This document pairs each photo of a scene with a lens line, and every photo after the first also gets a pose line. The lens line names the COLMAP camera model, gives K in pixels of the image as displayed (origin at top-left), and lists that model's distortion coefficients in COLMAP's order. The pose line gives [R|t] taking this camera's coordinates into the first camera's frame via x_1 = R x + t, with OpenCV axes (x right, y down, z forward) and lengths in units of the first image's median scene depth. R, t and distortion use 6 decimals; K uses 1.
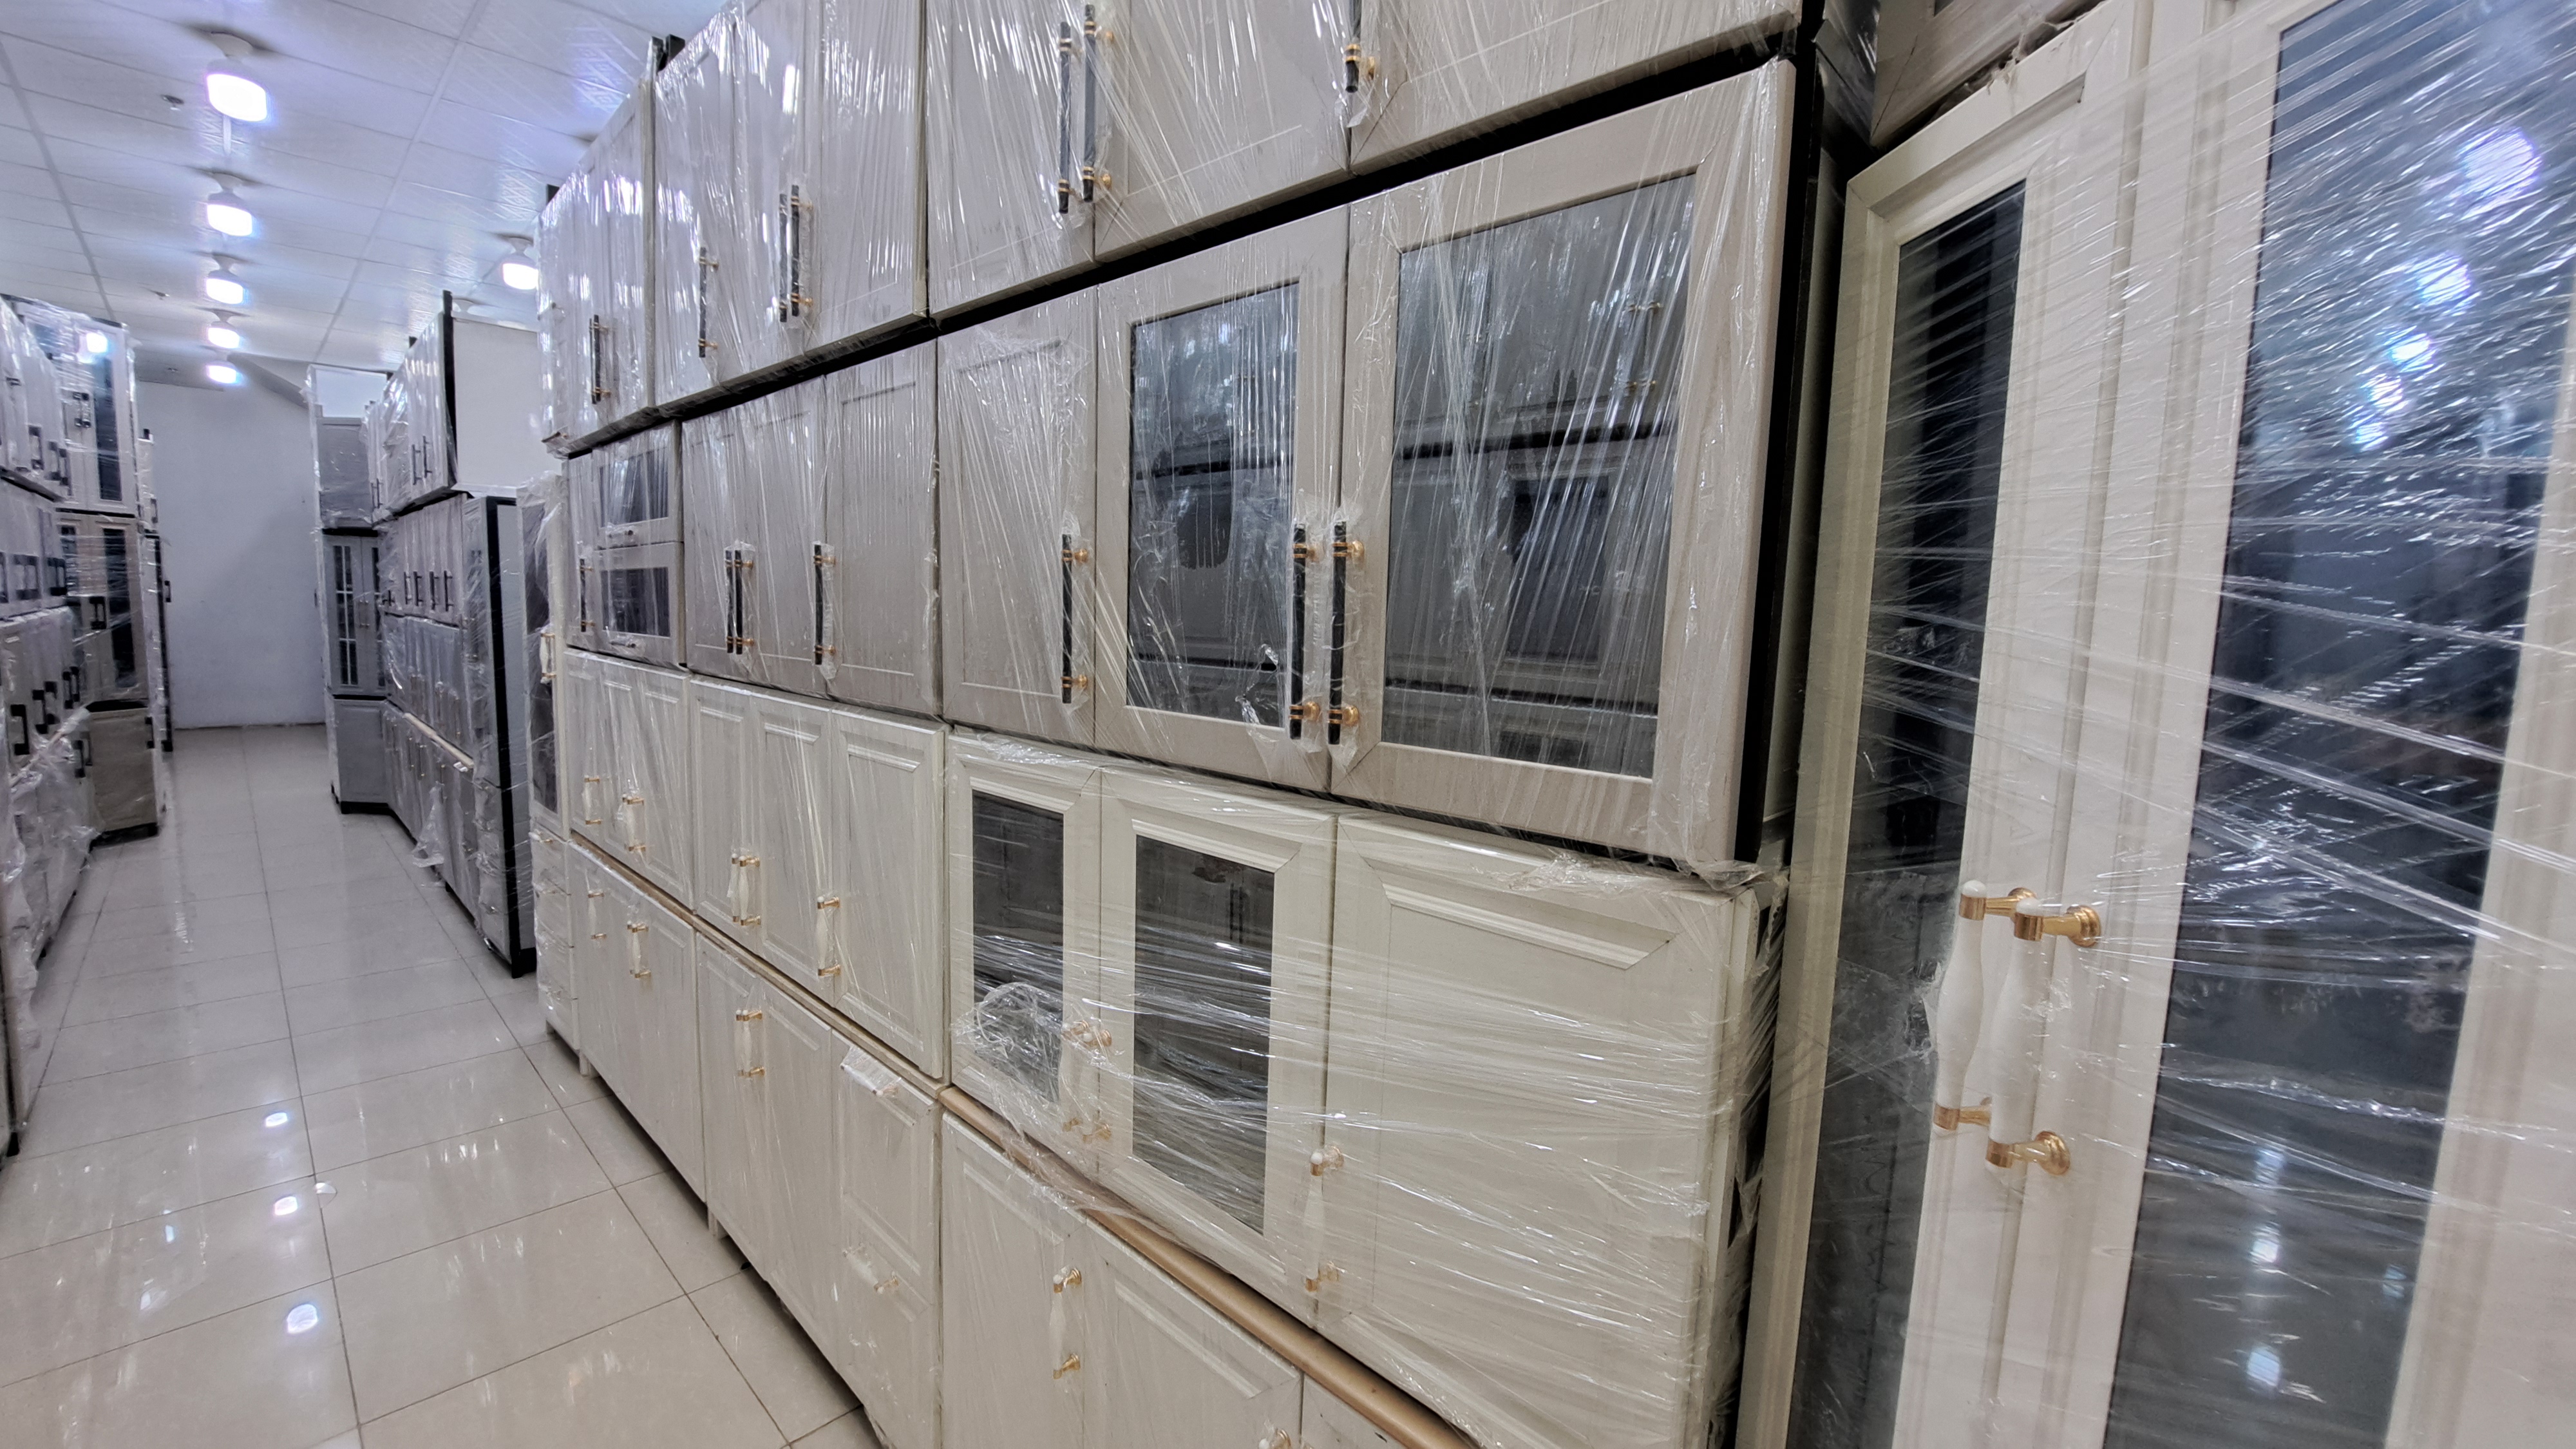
lens RADIAL K [[1032.1, 0, 1230.3], [0, 1032.1, 721.5], [0, 0, 1]] dist [-0.031337, 0.007311]
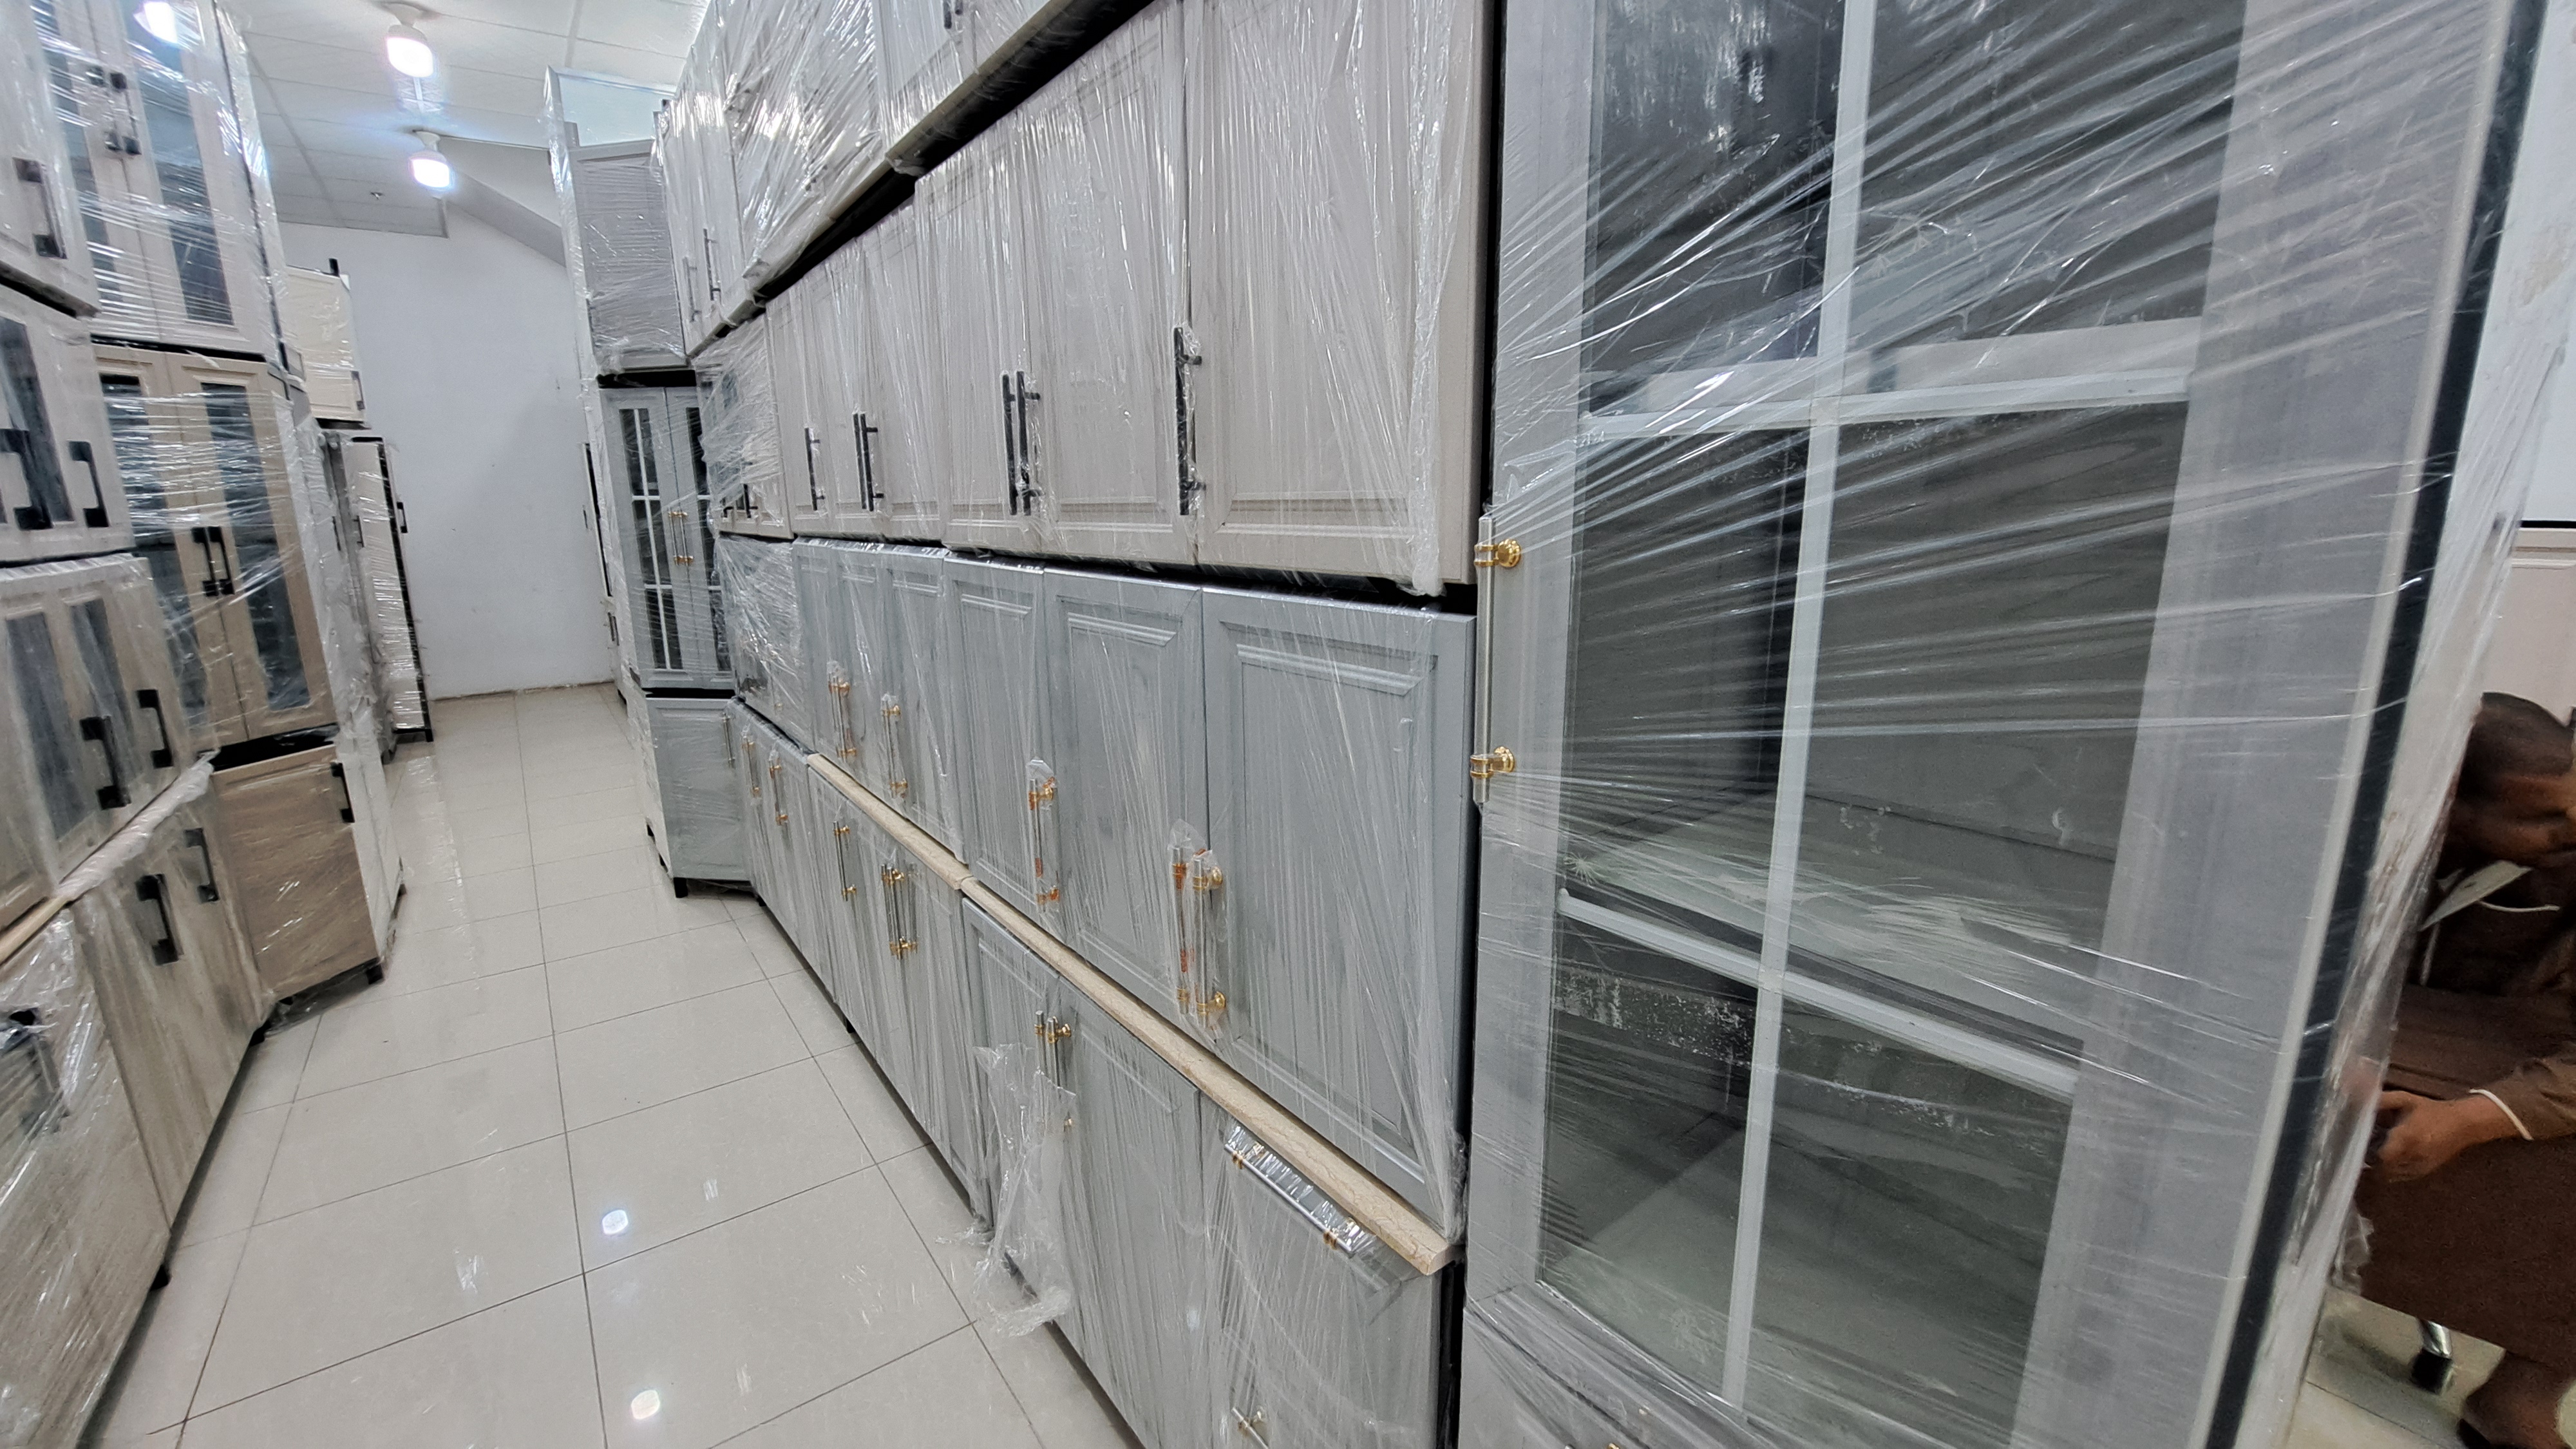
lens RADIAL K [[1032.1, 0, 1230.3], [0, 1032.1, 721.5], [0, 0, 1]] dist [-0.031337, 0.007311]
pose [[0.984786, -0.013567, -0.173241, -0.486415], [0.032121, 0.993980, 0.104747, -0.057561], [0.170777, -0.108718, 0.979293, 0.518303]]
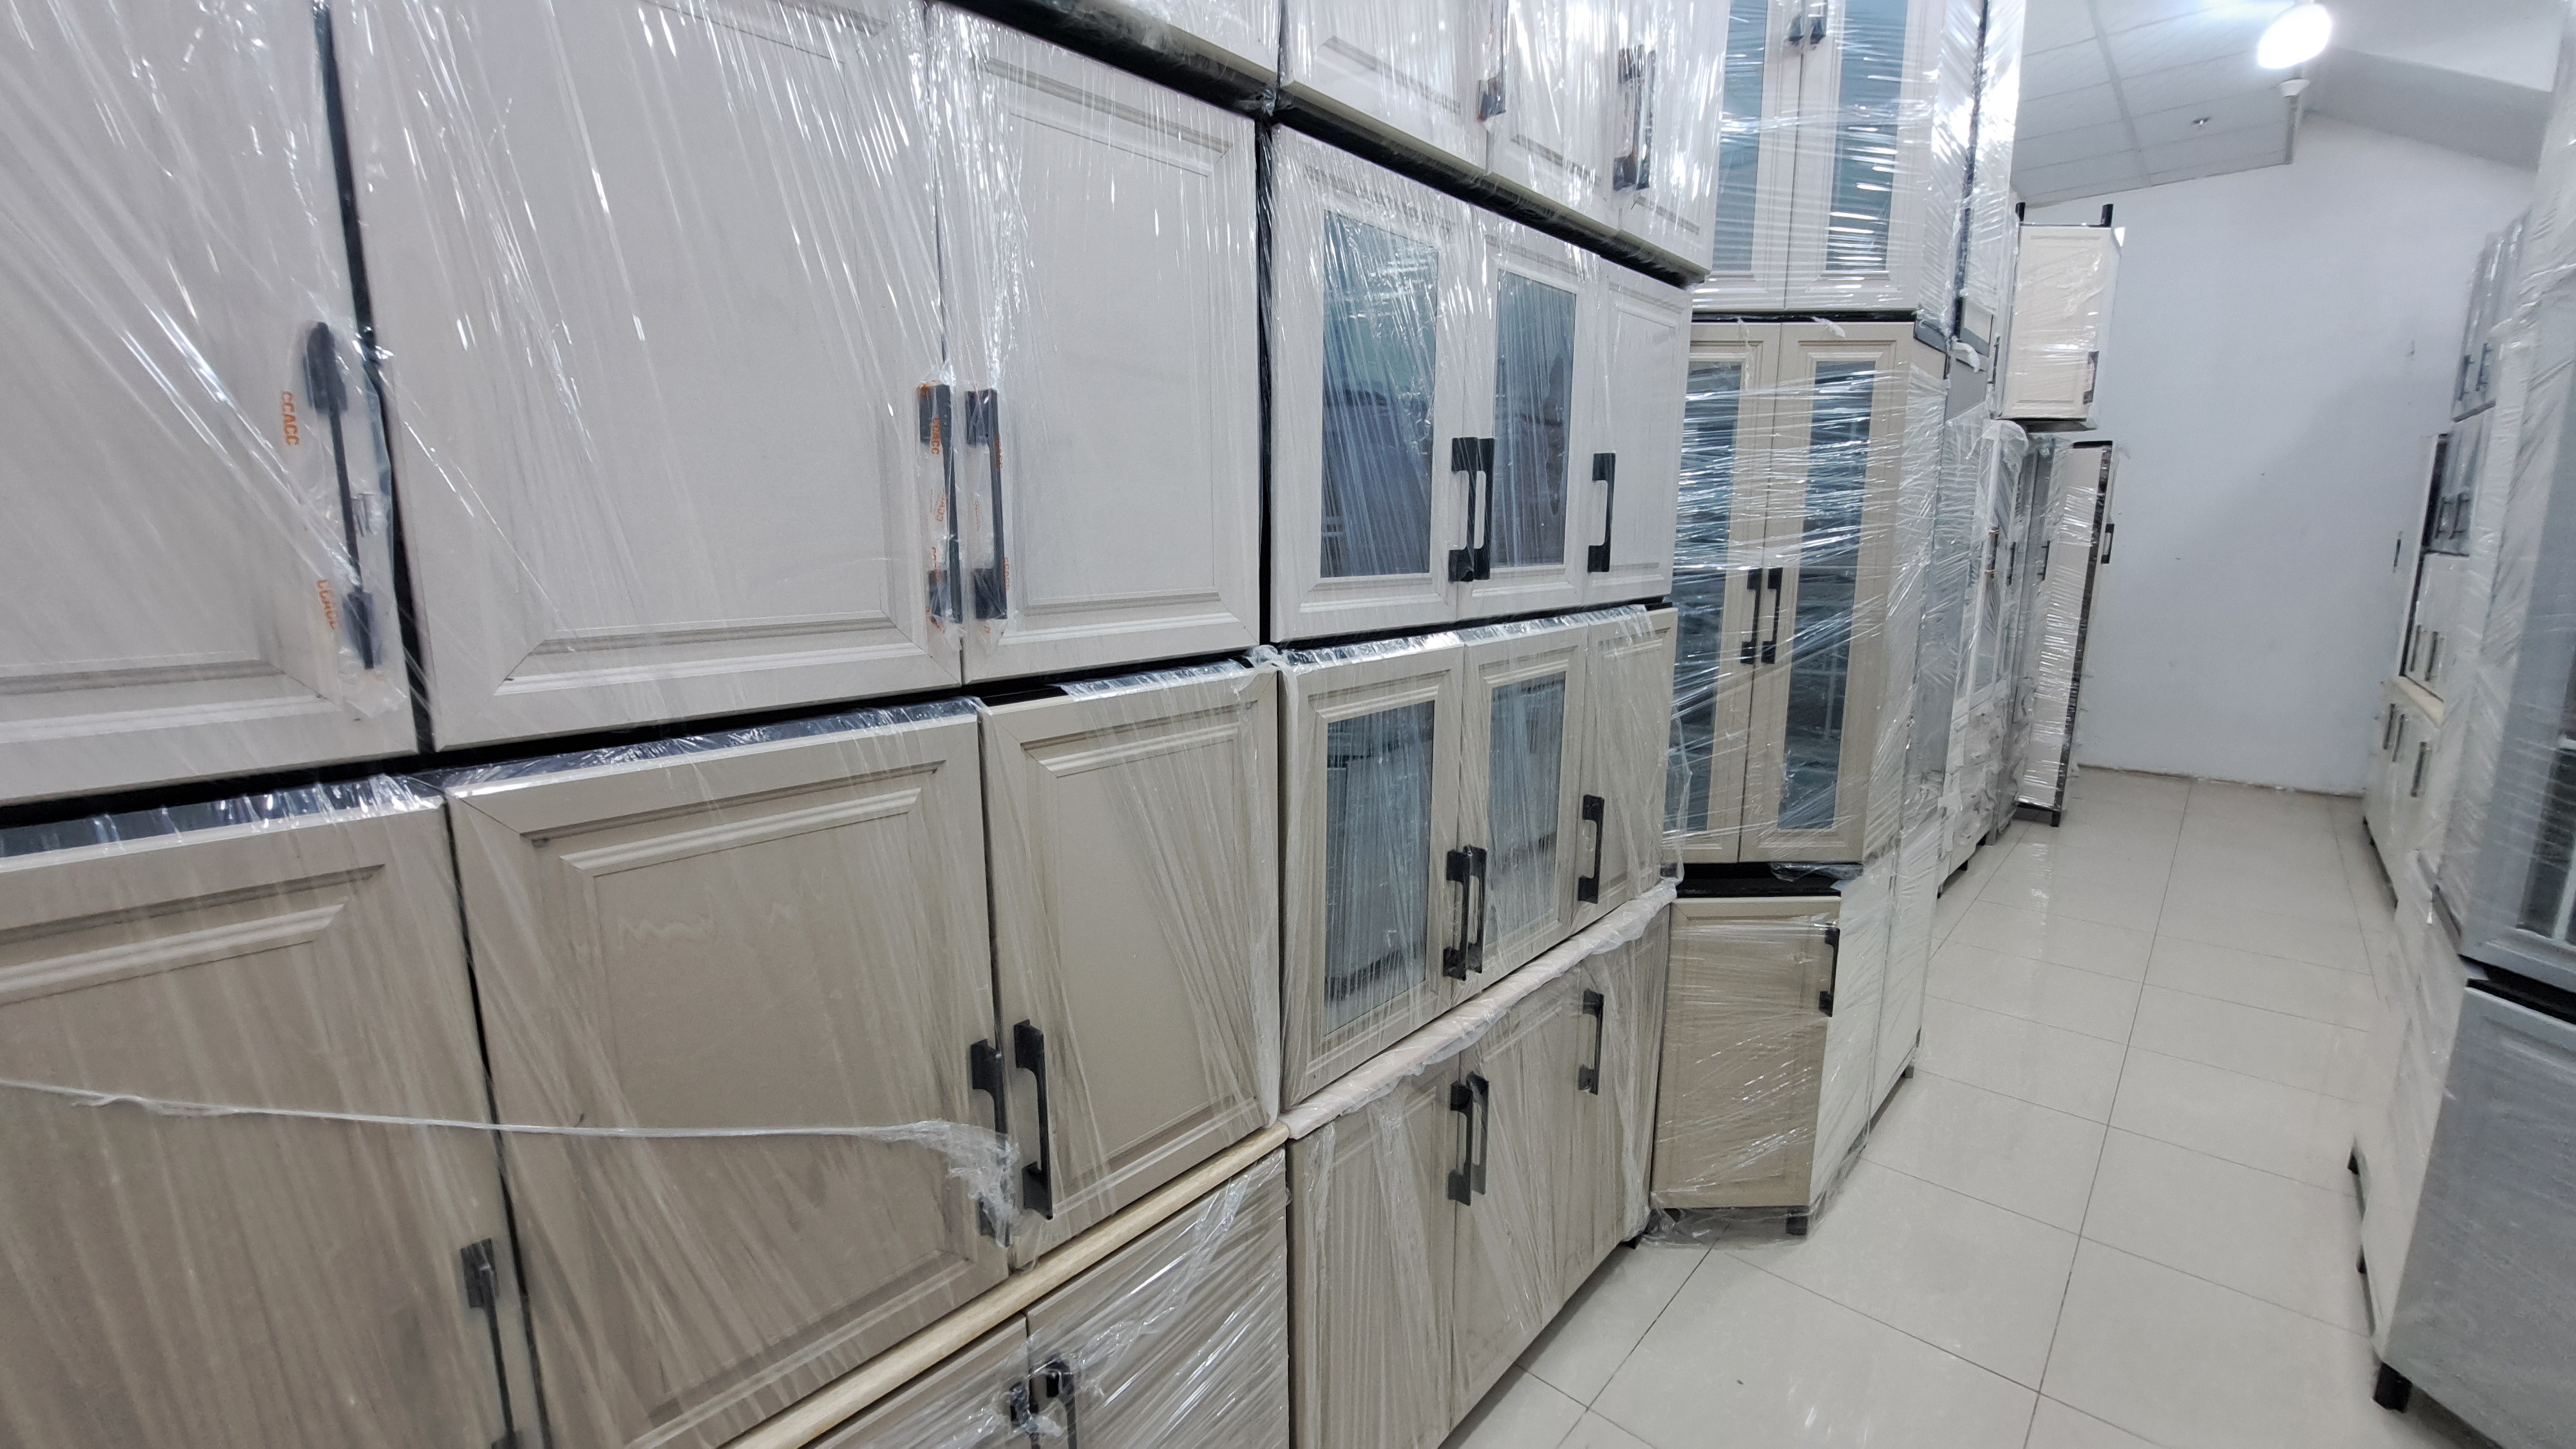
lens RADIAL K [[1019.9, 0, 1239.8], [0, 1019.9, 725.6], [0, 0, 1]] dist [-0.001749, -0.010408]
pose [[0.007914, 0.145900, -0.989268, -0.671164], [-0.092816, 0.985135, 0.144548, -0.090715], [0.995652, 0.090676, 0.021339, 0.704807]]
